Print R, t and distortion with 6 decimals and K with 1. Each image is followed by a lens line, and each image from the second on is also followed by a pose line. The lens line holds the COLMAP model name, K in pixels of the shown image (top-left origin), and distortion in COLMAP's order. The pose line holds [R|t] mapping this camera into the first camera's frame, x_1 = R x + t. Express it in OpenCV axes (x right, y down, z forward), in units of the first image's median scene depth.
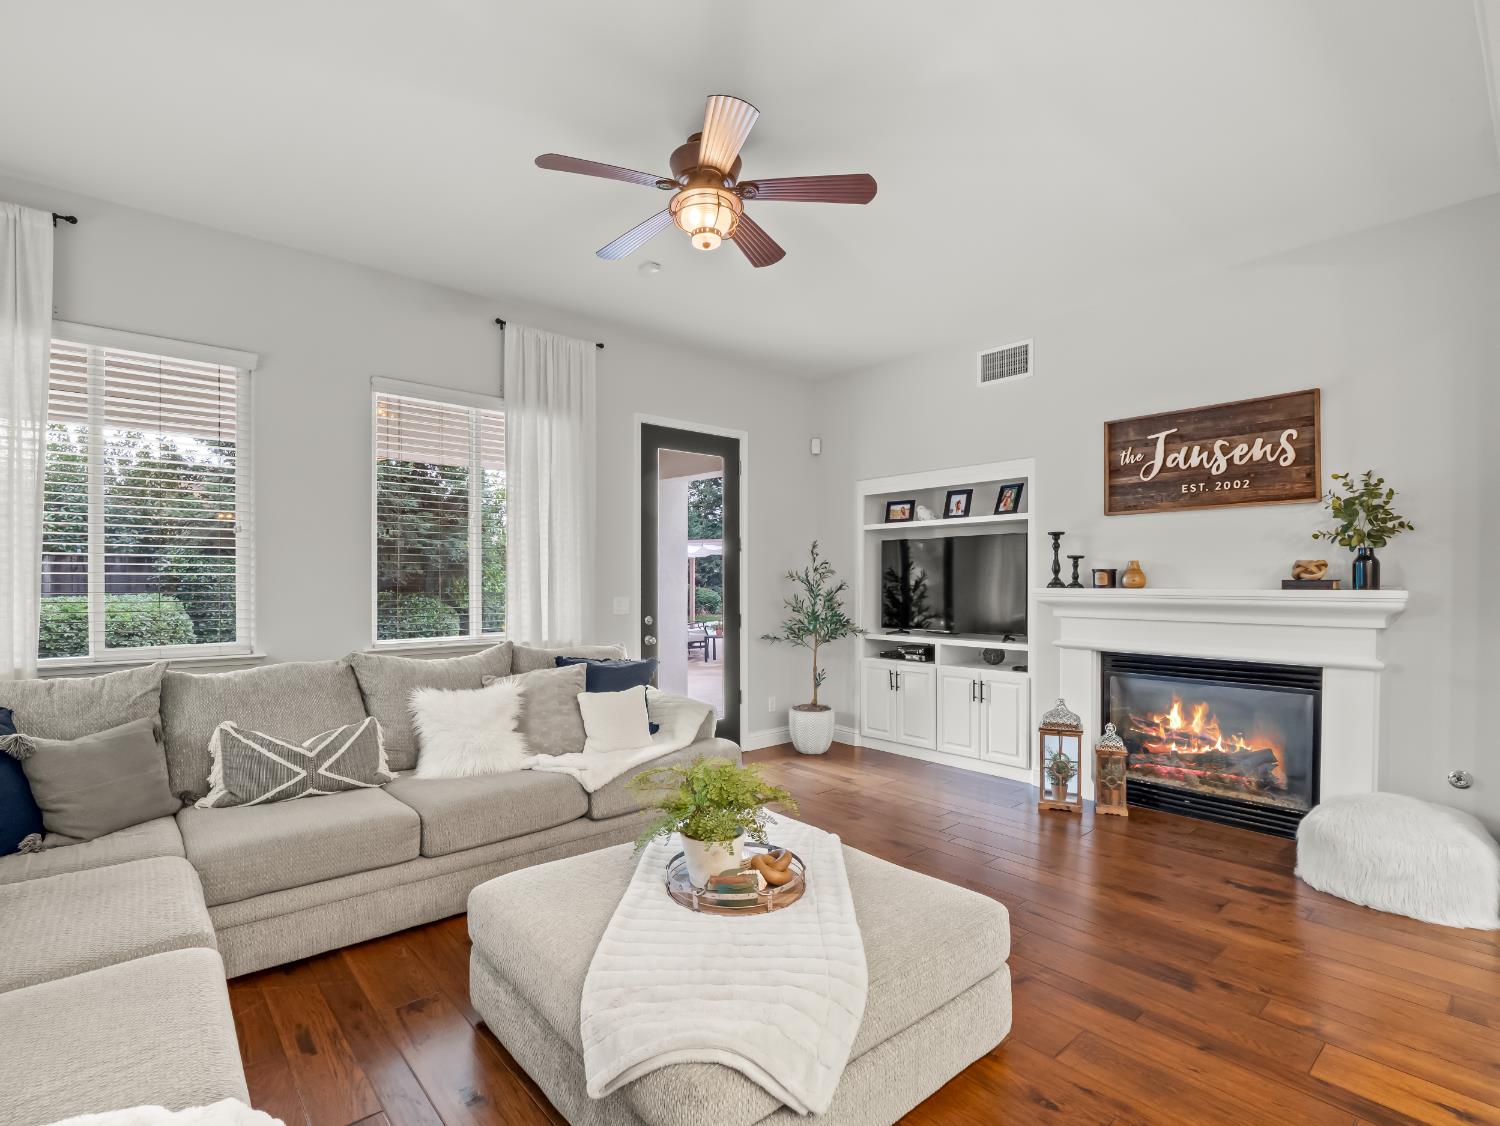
lens RADIAL K [[728.1, 0, 741.7], [0, 728.1, 583.1], [0, 0, 1]] dist [-0.015432, -0.002848]
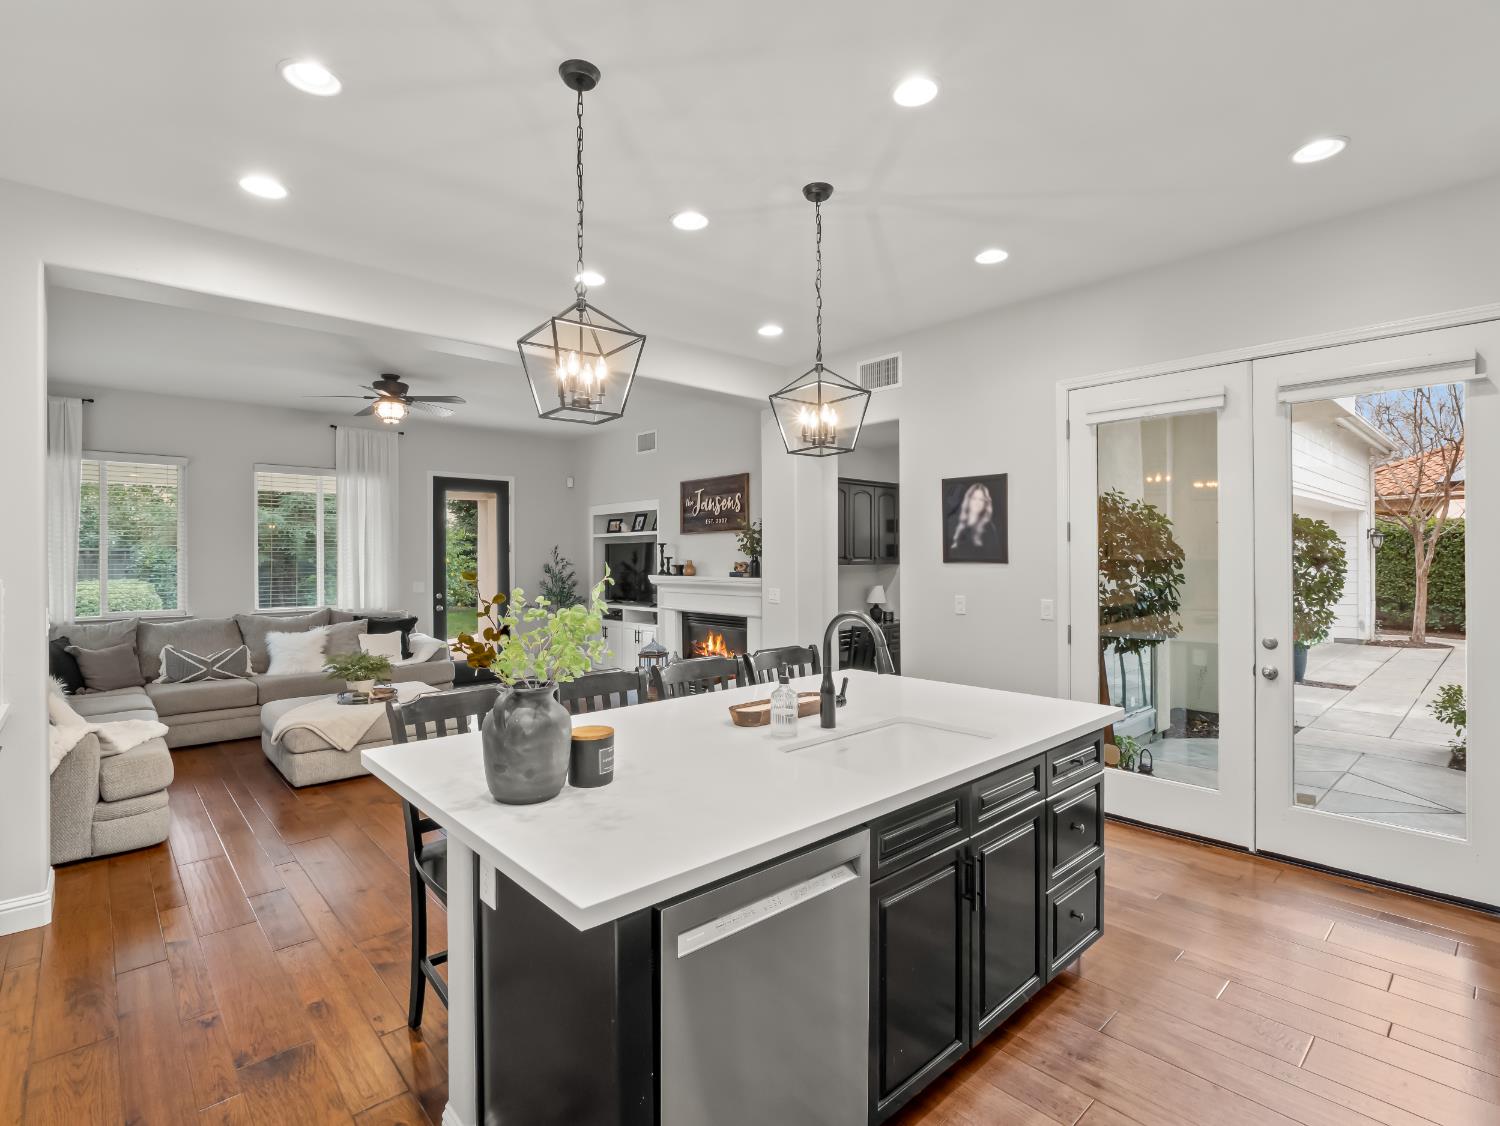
lens RADIAL K [[728.1, 0, 756.8], [0, 728.1, 552.8], [0, 0, 1]] dist [-0.015432, -0.002848]
pose [[0.999460, -0.006265, 0.032264, 0.702781], [0.006517, 0.999949, -0.007705, -0.038246], [-0.032214, 0.007911, 0.999450, -0.868340]]
